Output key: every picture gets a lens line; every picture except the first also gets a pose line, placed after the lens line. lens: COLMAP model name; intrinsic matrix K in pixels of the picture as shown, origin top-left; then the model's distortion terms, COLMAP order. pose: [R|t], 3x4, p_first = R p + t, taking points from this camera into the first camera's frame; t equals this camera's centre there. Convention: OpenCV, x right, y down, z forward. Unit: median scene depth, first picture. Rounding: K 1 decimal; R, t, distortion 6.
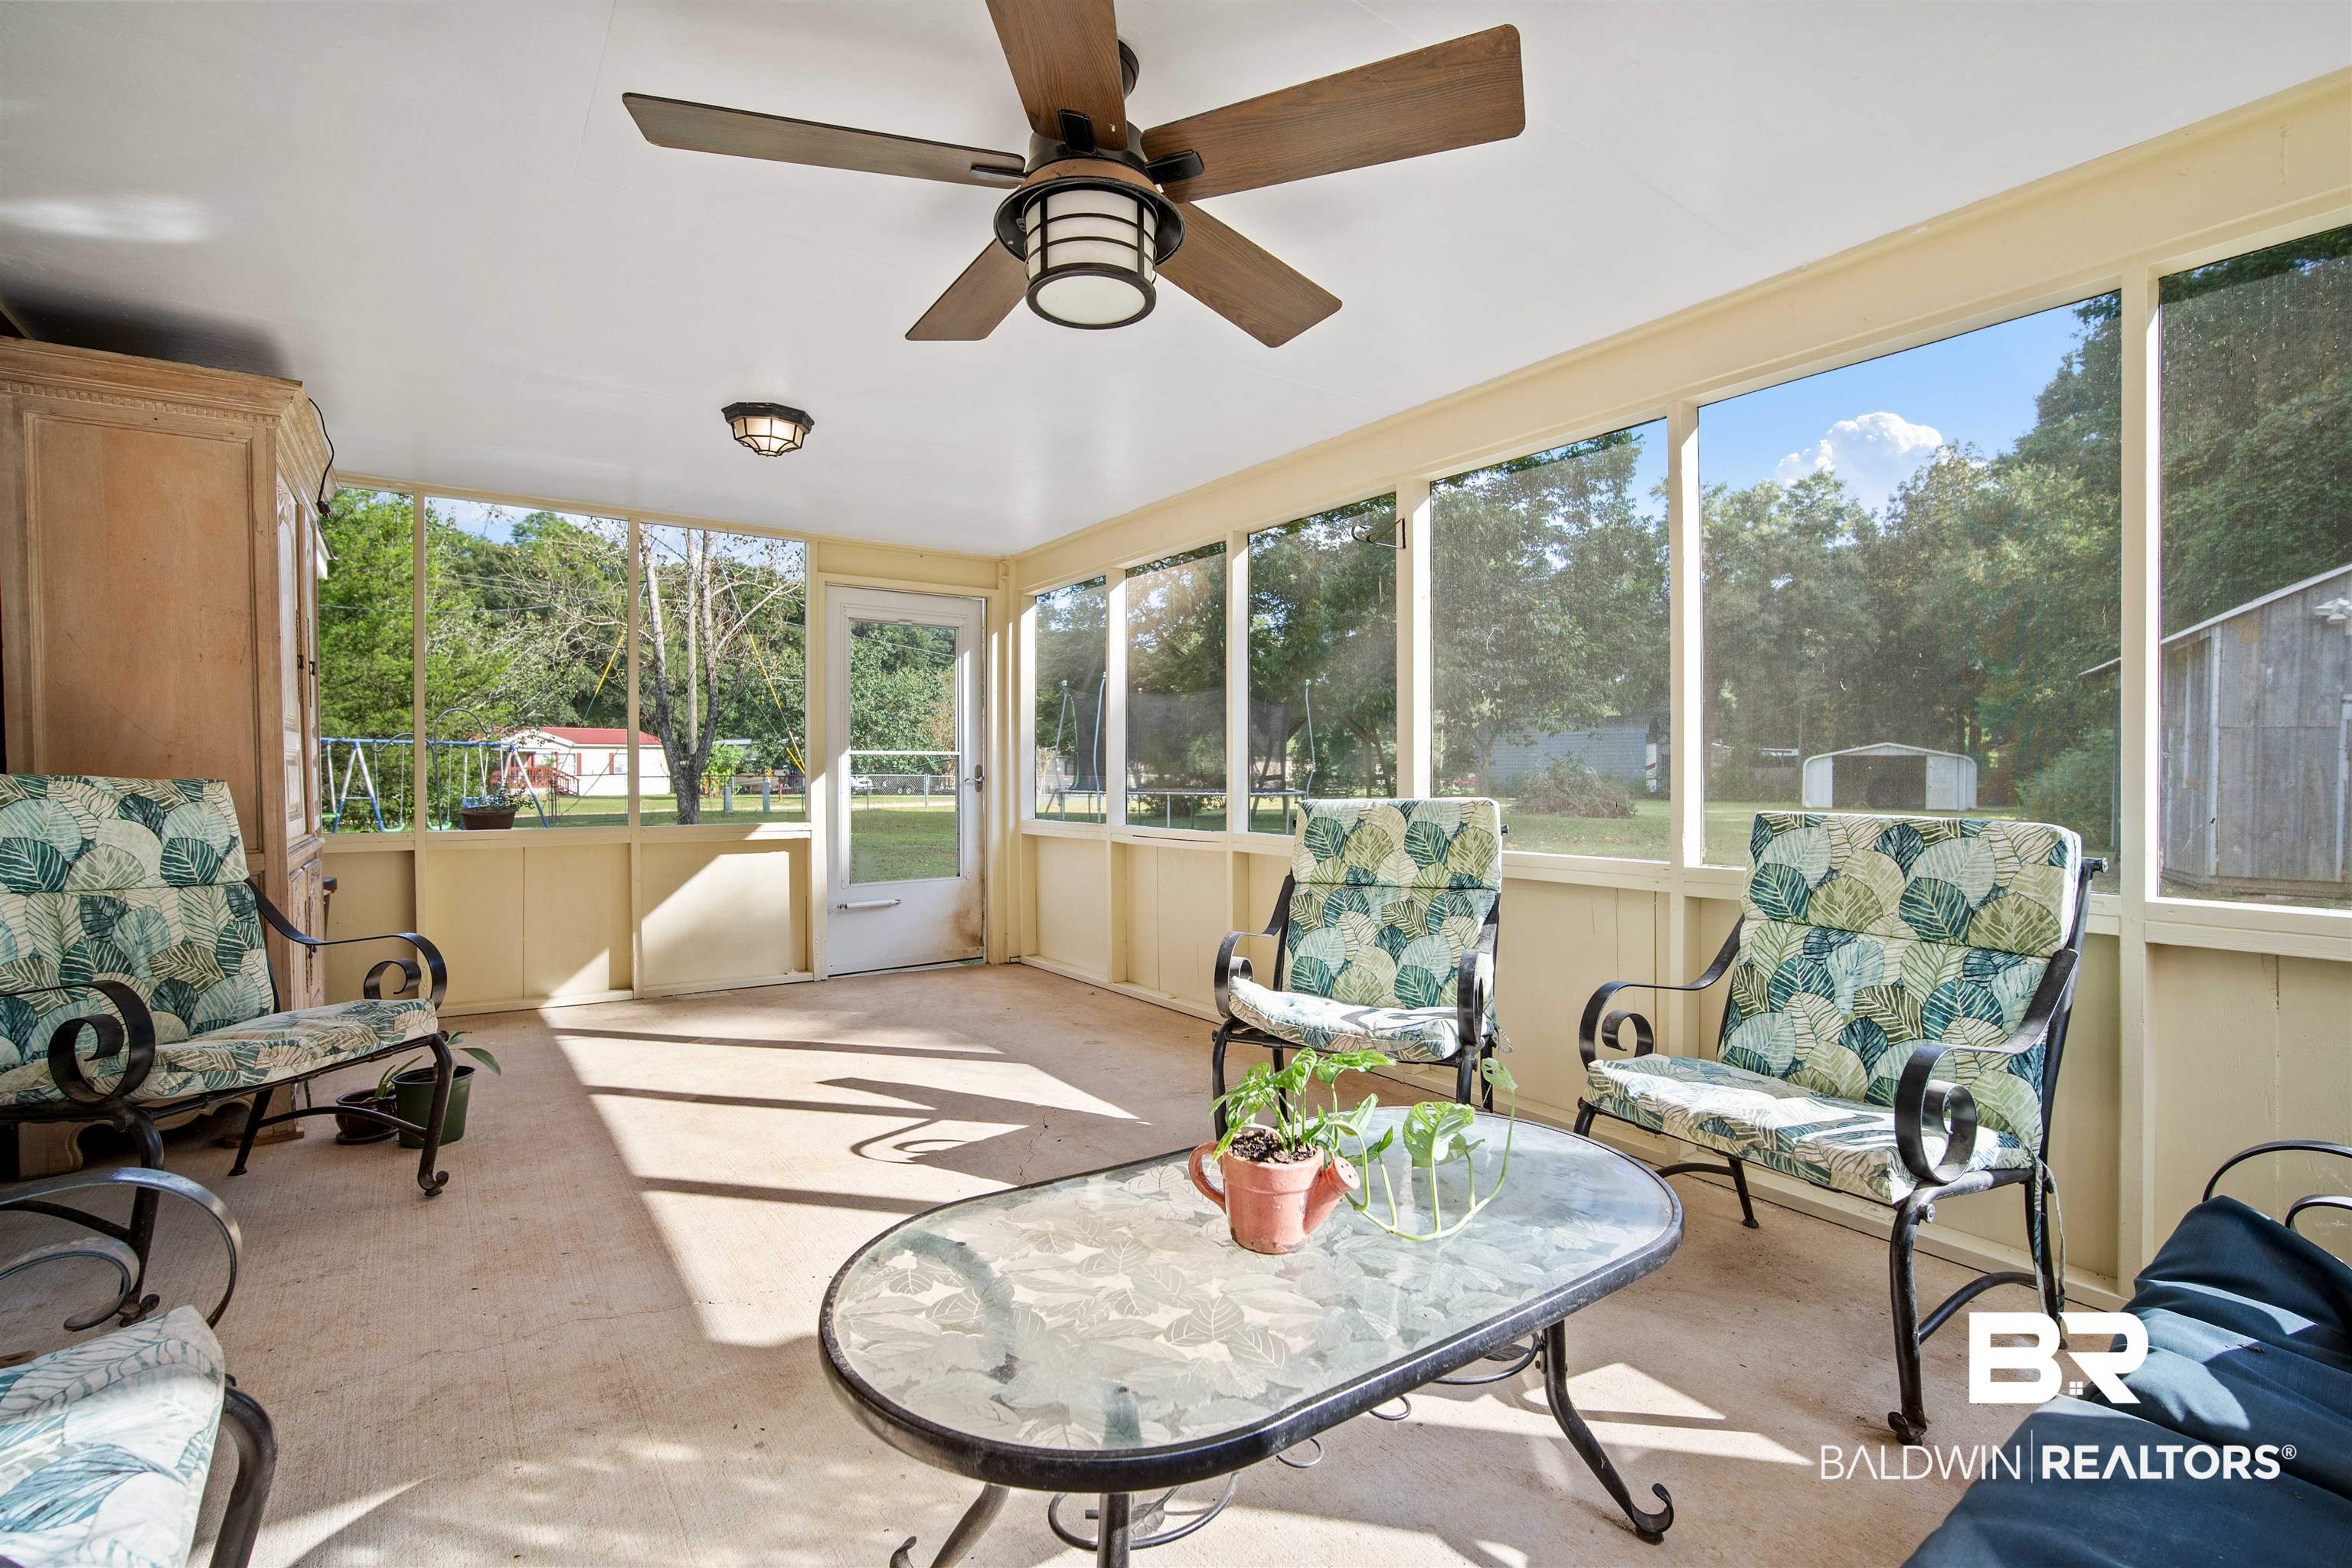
lens RADIAL K [[1055.8, 0, 1176.9], [0, 1055.8, 774.0], [0, 0, 1]] dist [-0.002987, -0.000011]
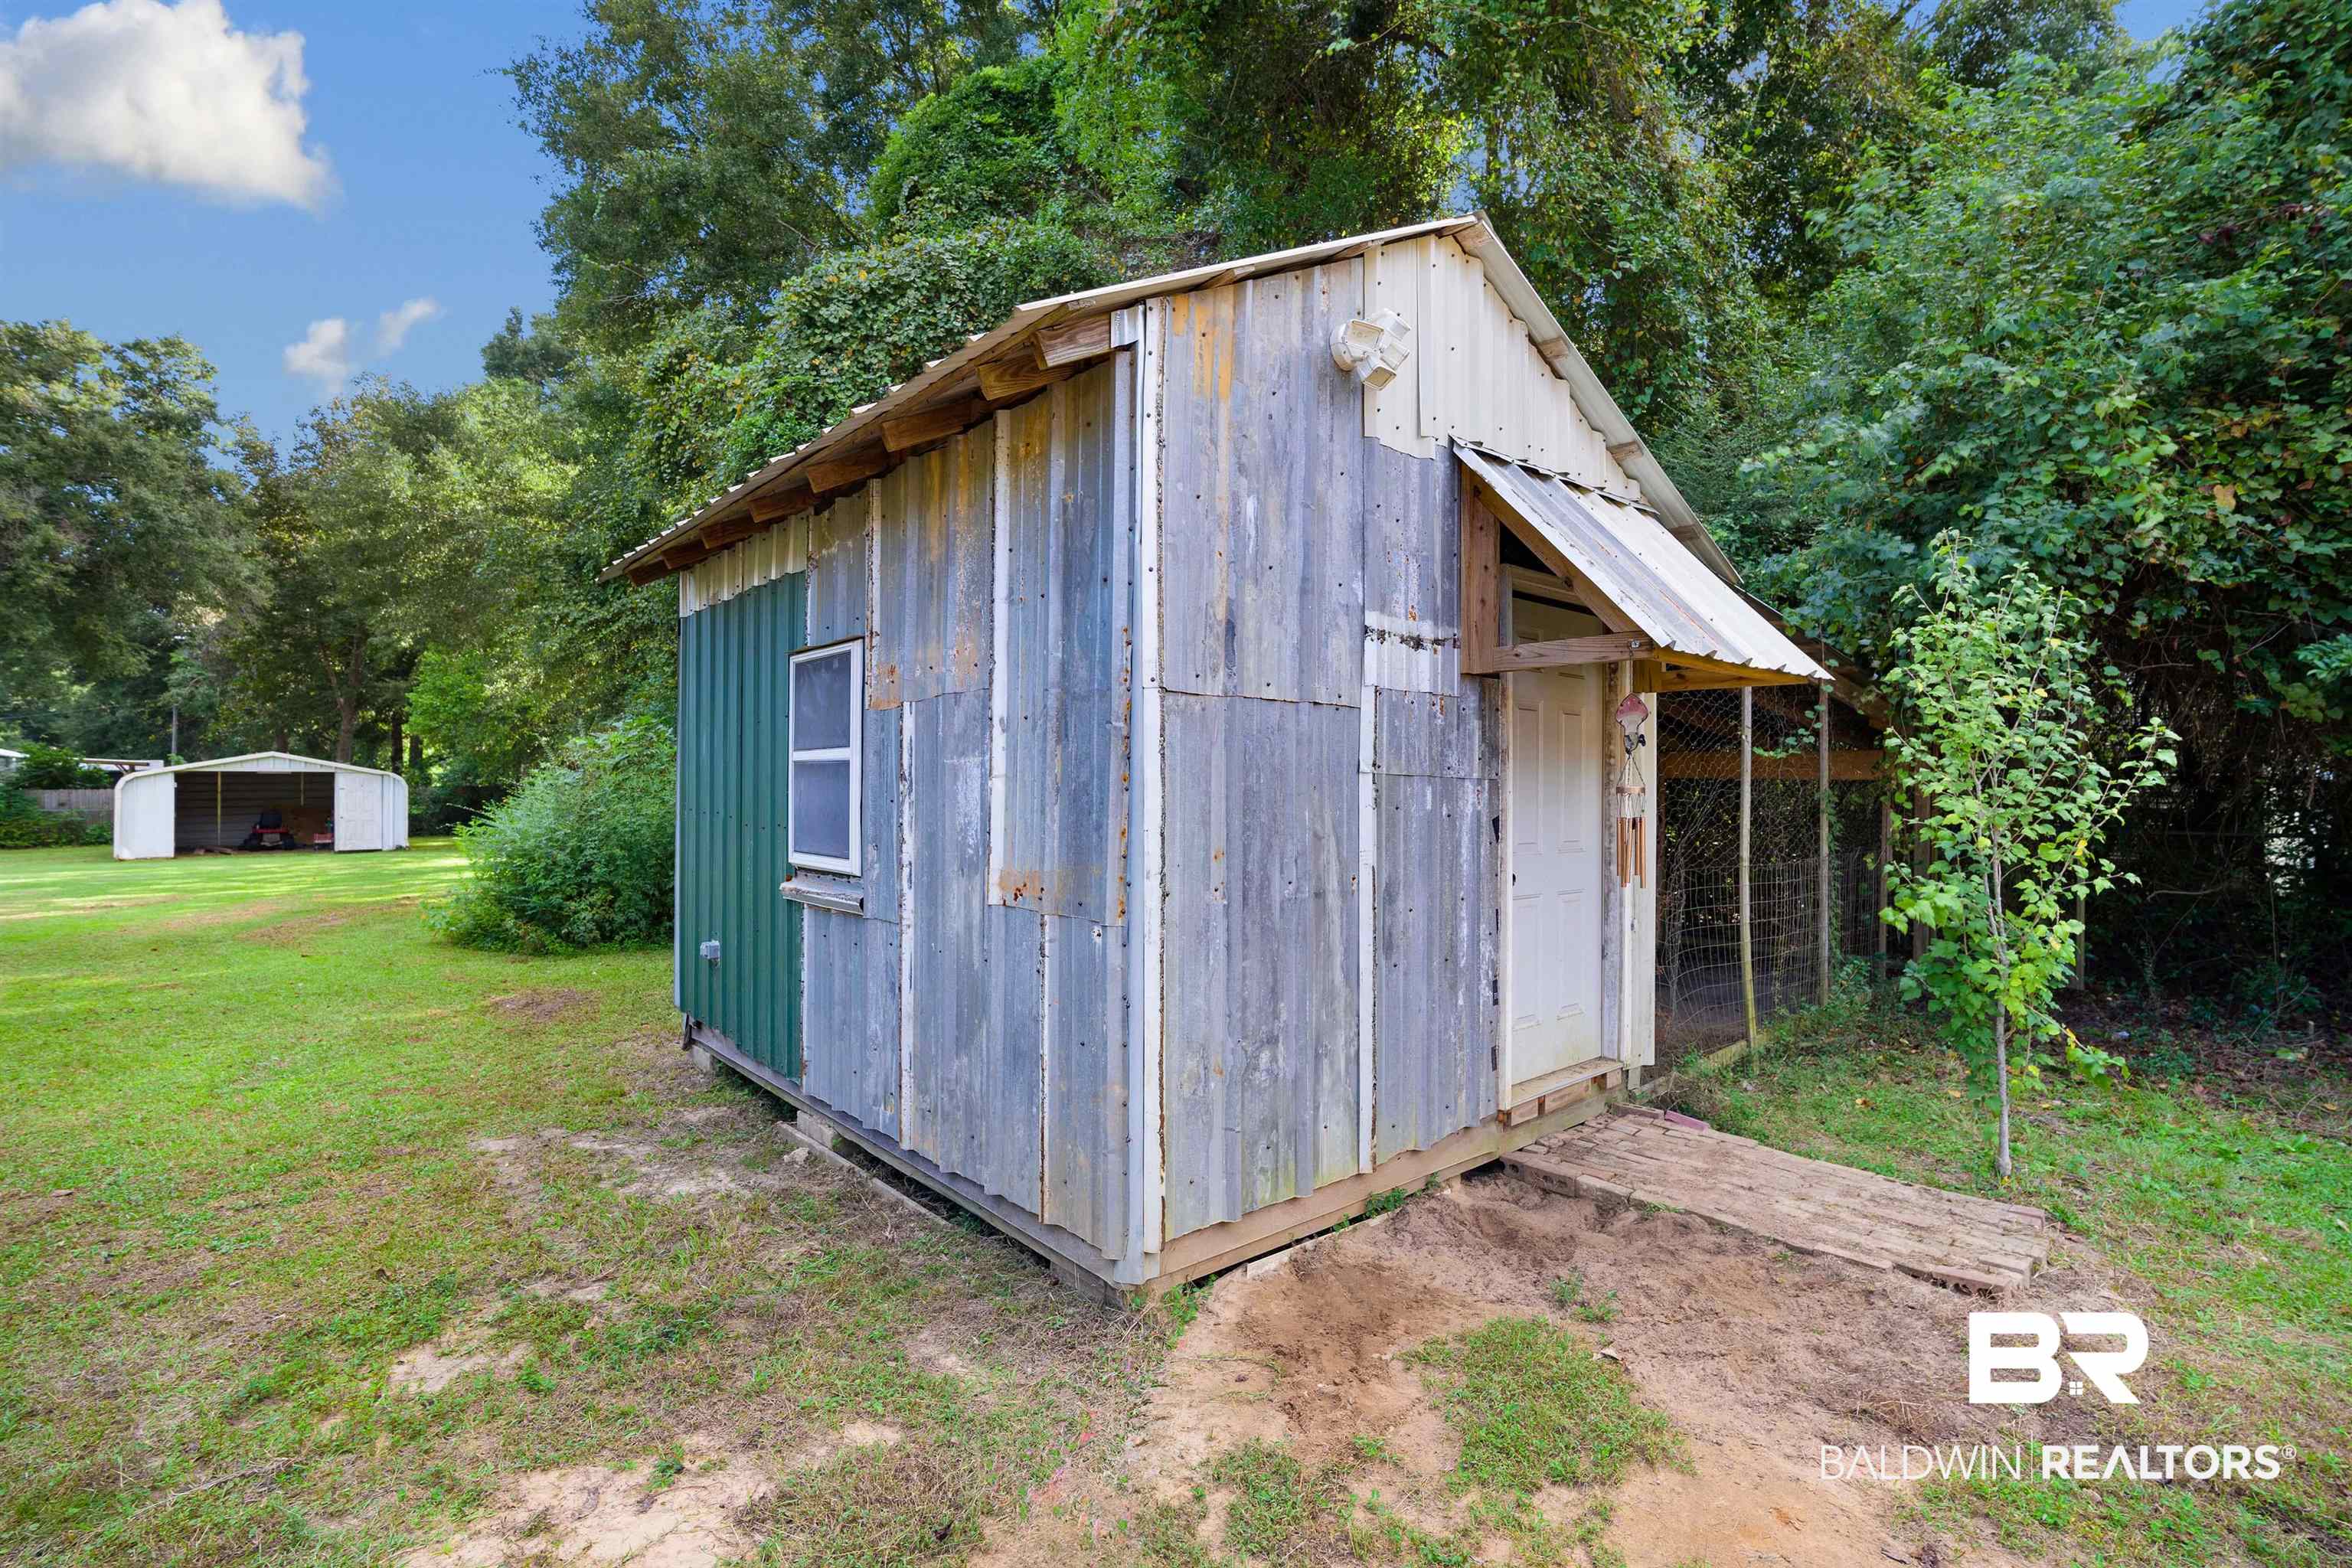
lens RADIAL K [[1055.8, 0, 1176.9], [0, 1055.8, 774.0], [0, 0, 1]] dist [-0.002987, -0.000011]
pose [[0.297717, 0.005001, 0.954641, 0.464913], [0.008792, 0.999929, -0.007981, -0.012849], [-0.954614, 0.010770, 0.297652, 0.578289]]
